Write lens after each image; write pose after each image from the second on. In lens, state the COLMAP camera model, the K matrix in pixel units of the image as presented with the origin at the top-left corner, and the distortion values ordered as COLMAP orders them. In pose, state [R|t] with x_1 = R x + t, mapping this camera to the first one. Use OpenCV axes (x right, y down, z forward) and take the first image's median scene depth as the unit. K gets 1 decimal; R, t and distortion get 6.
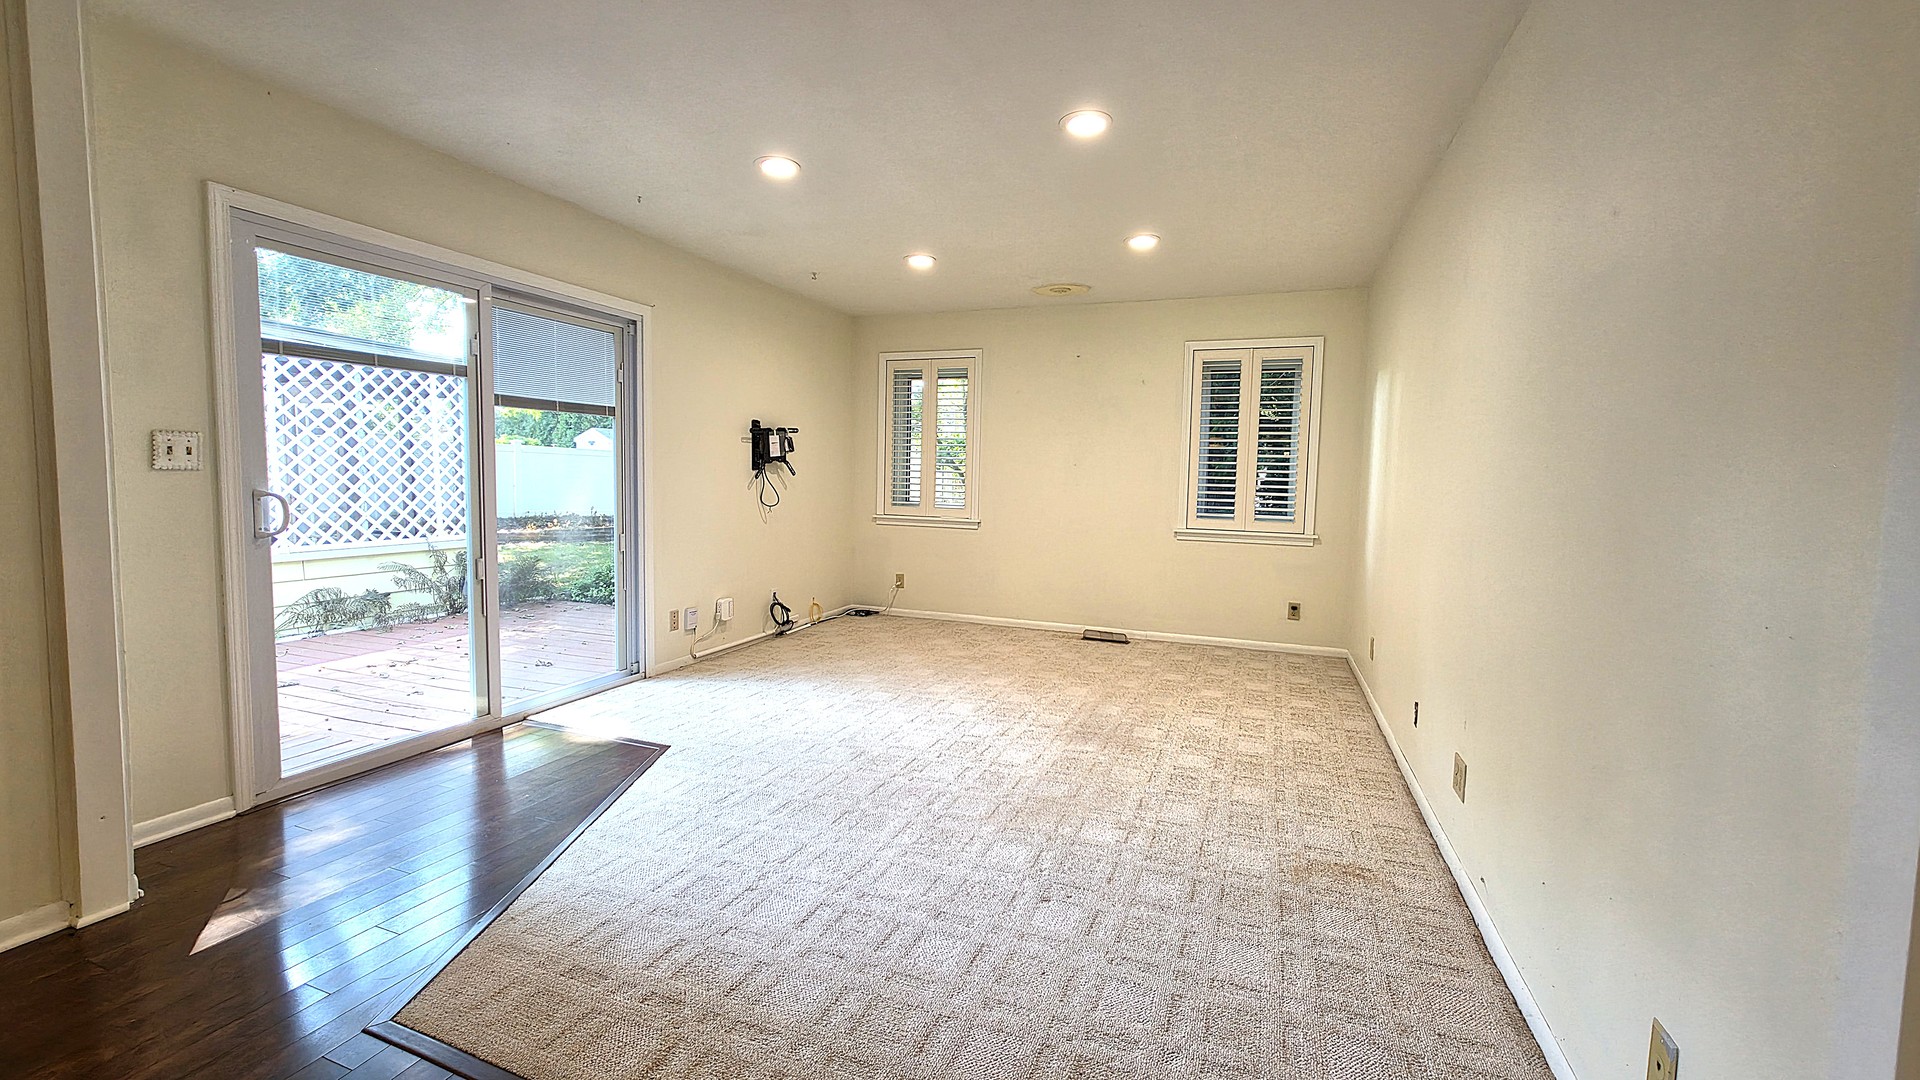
lens RADIAL K [[767.7, 0, 967.6], [0, 767.7, 527.1], [0, 0, 1]] dist [-0.001726, -0.001612]
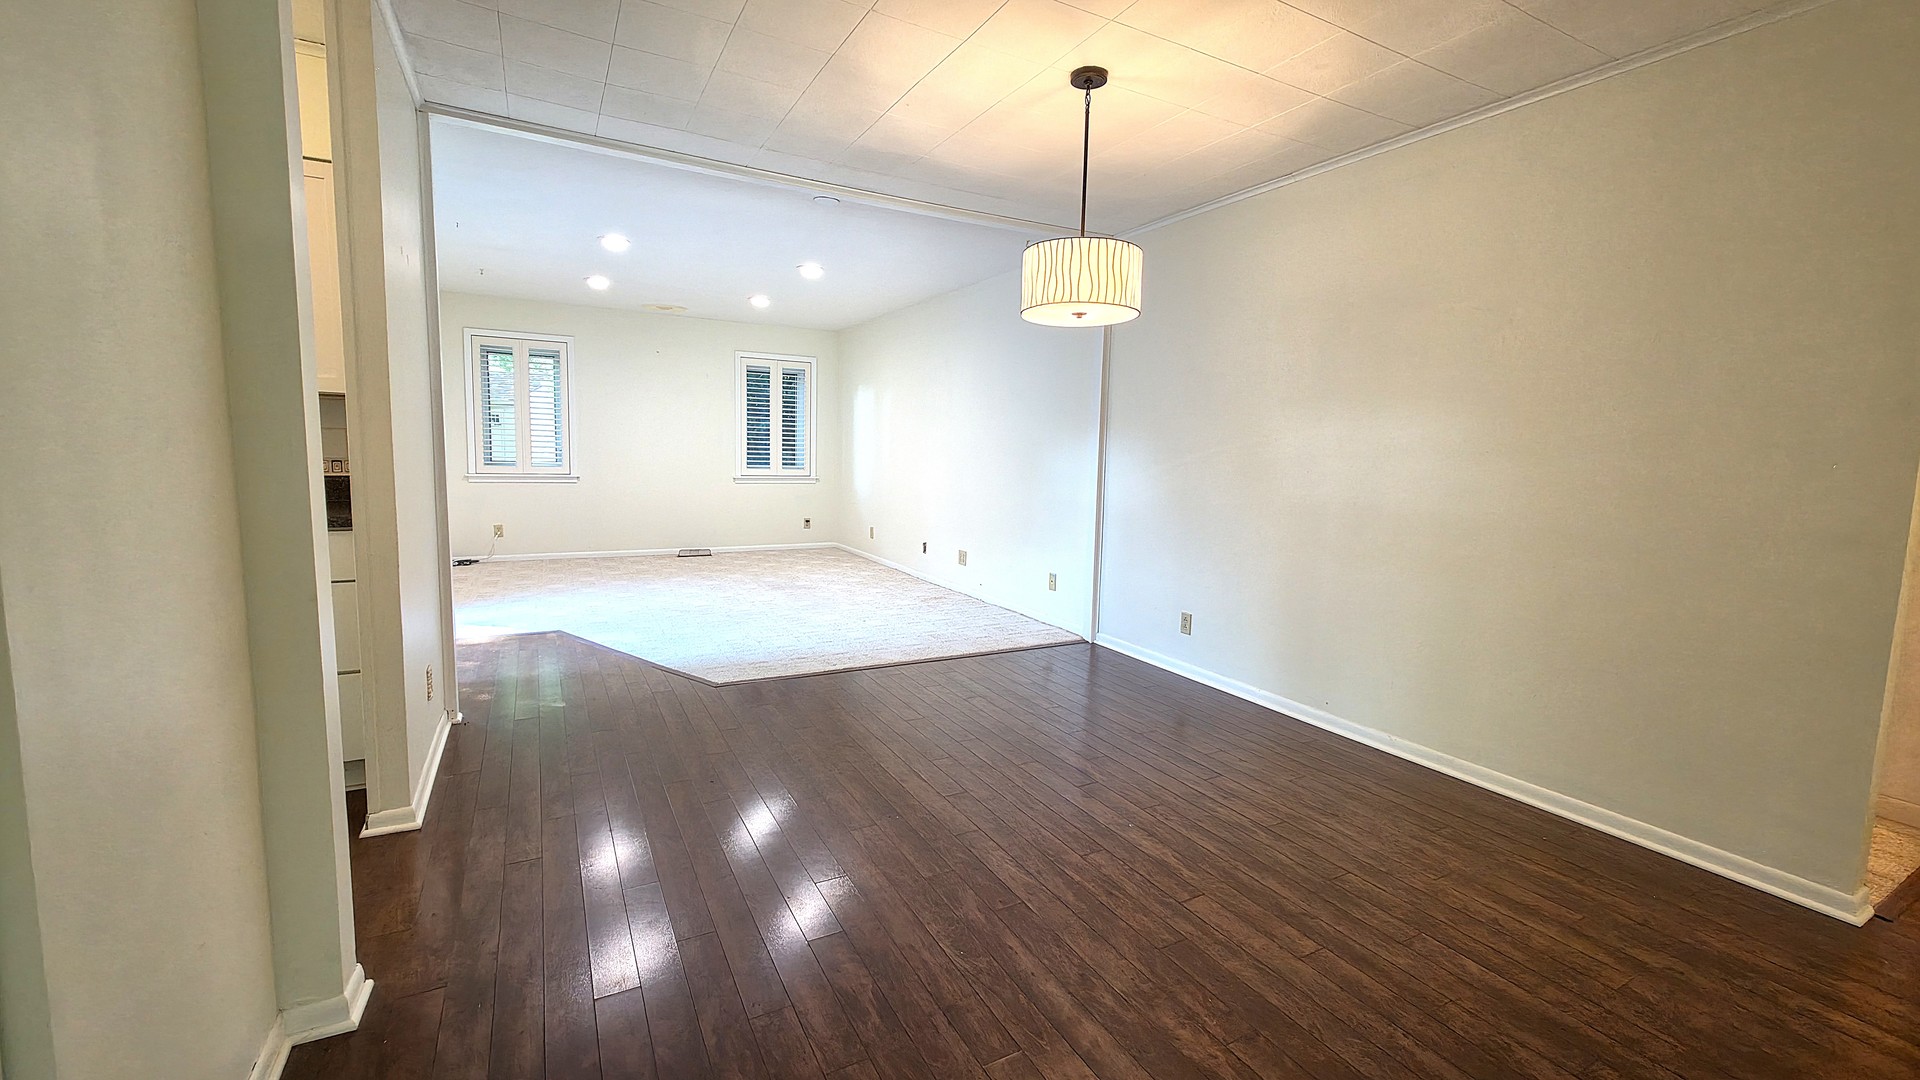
lens RADIAL K [[767.7, 0, 966.0], [0, 767.7, 525.9], [0, 0, 1]] dist [-0.001726, -0.001612]
pose [[0.642582, -0.082068, 0.761809, -0.629269], [0.040598, 0.996498, 0.073106, 0.008791], [-0.765140, -0.016049, 0.643663, -0.334223]]
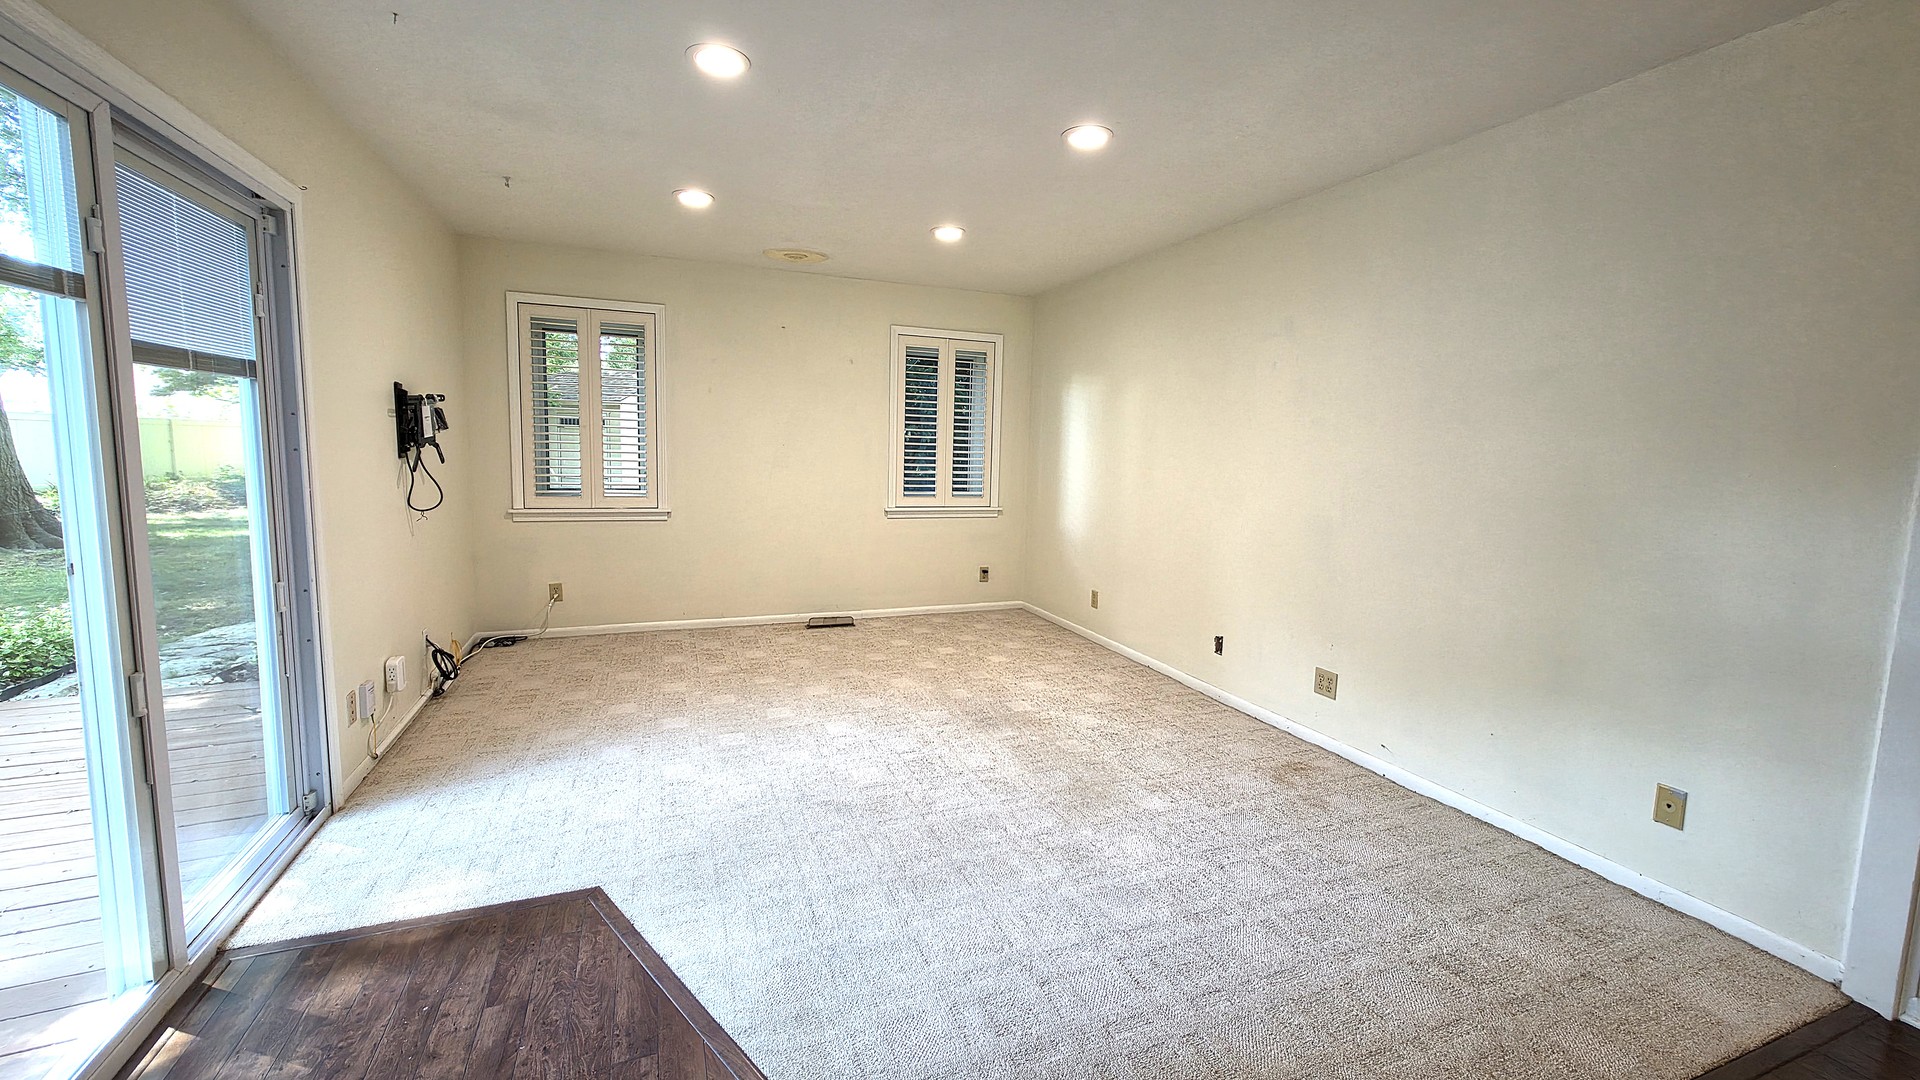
lens RADIAL K [[767.7, 0, 964.6], [0, 767.7, 526.7], [0, 0, 1]] dist [-0.001726, -0.001612]
pose [[0.733895, -0.075408, 0.675064, -0.374023], [0.036742, 0.996771, 0.071401, -0.045237], [-0.678269, -0.027598, 0.734296, 0.183587]]
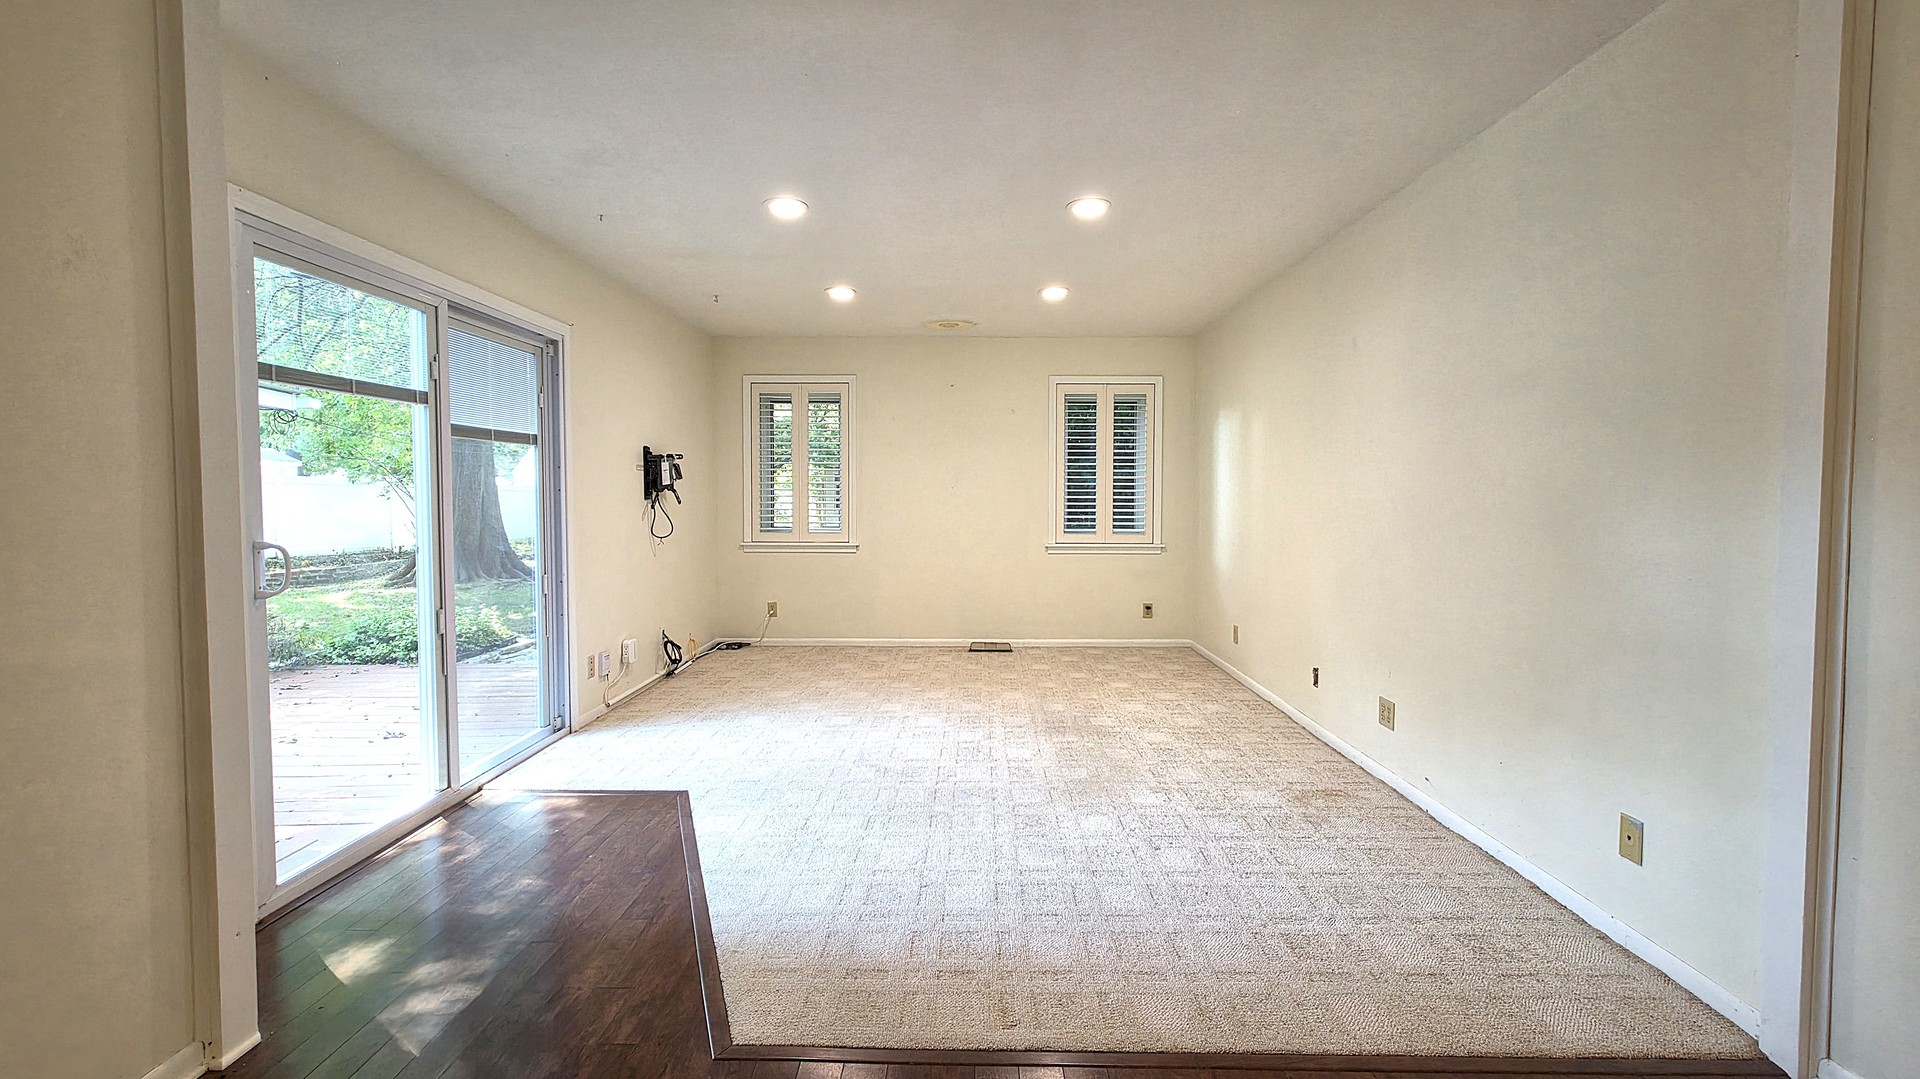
lens RADIAL K [[802.8, 0, 965.1], [0, 802.8, 525.5], [0, 0, 1]] dist [-0.003455, -0.001223]
pose [[0.937814, -0.034115, 0.345457, -0.253773], [0.043228, 0.998890, -0.018706, -0.008208], [-0.344435, 0.032476, 0.938248, -0.047798]]
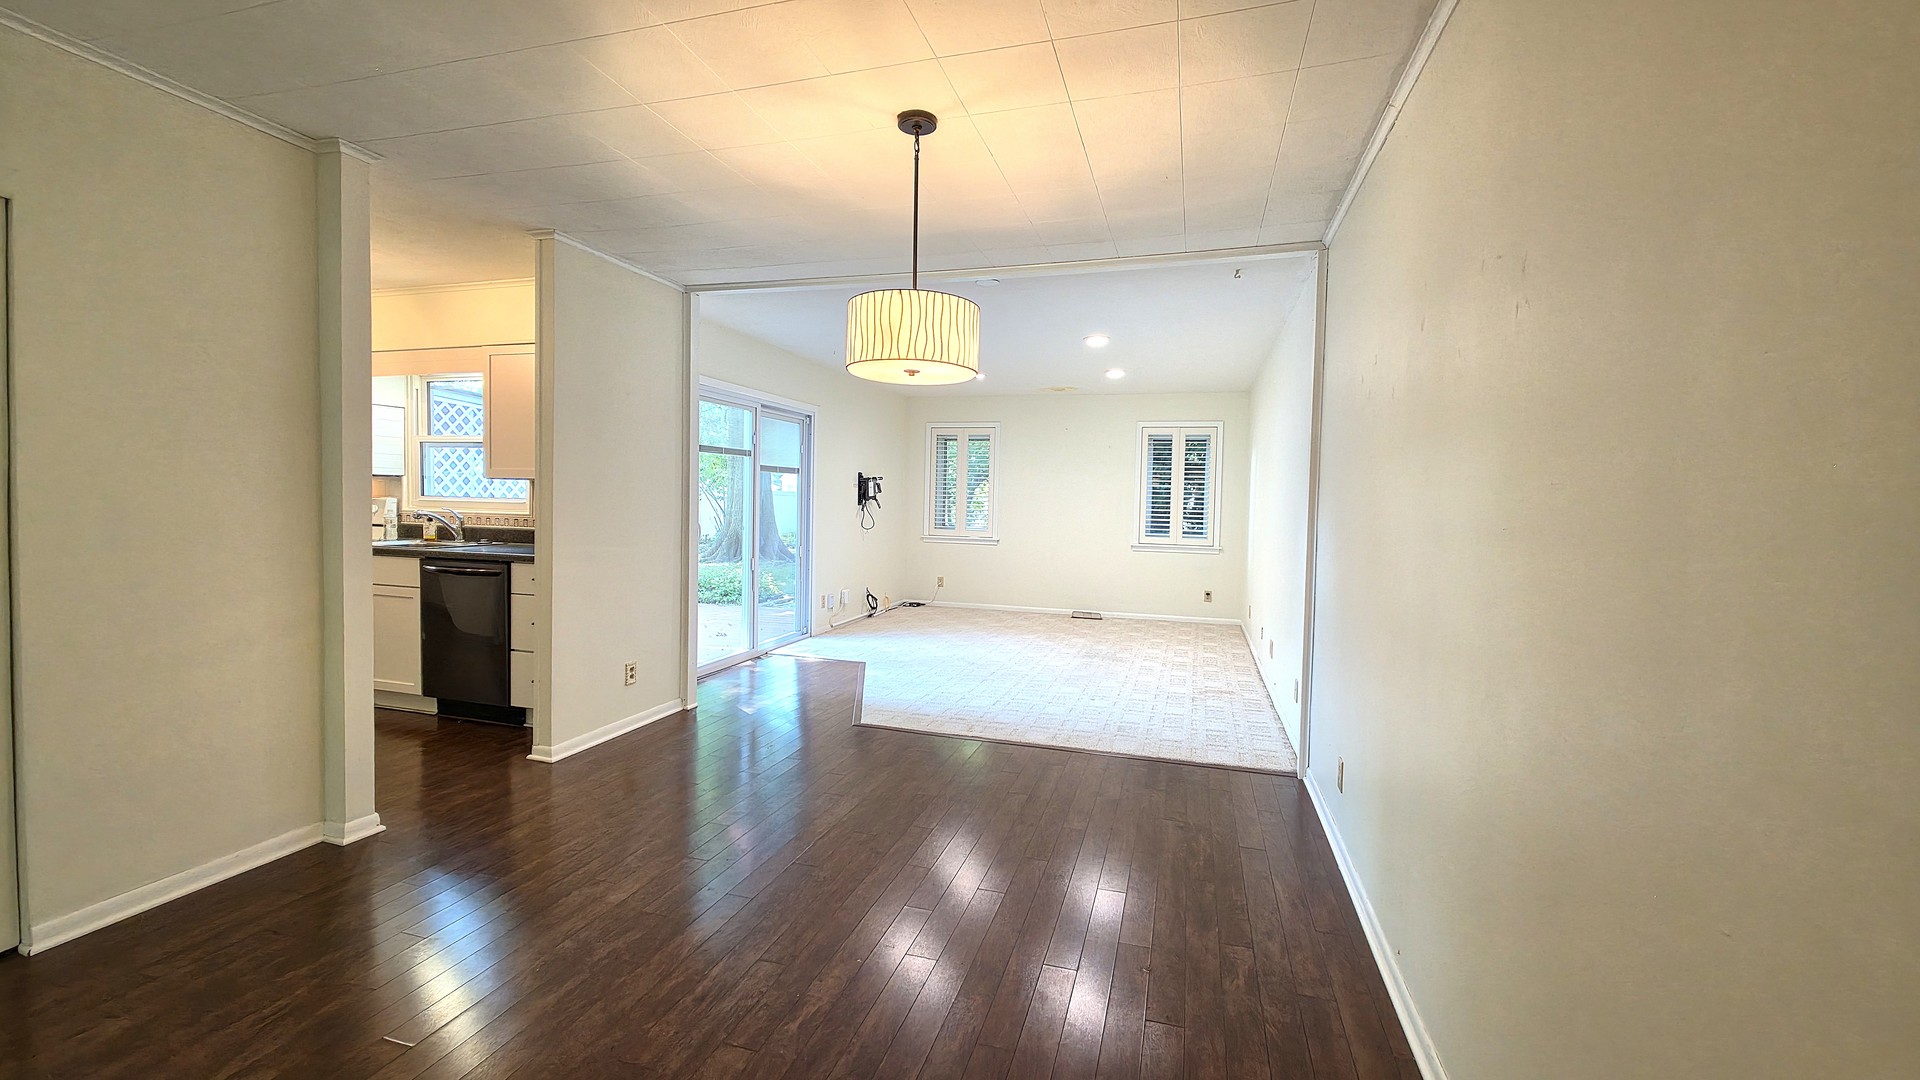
lens RADIAL K [[767.7, 0, 964.7], [0, 767.7, 523.7], [0, 0, 1]] dist [-0.001726, -0.001612]
pose [[0.997055, -0.001654, 0.076668, -0.187510], [0.004522, 0.999296, -0.037250, 0.019261], [-0.076552, 0.037487, 0.996361, -0.524244]]
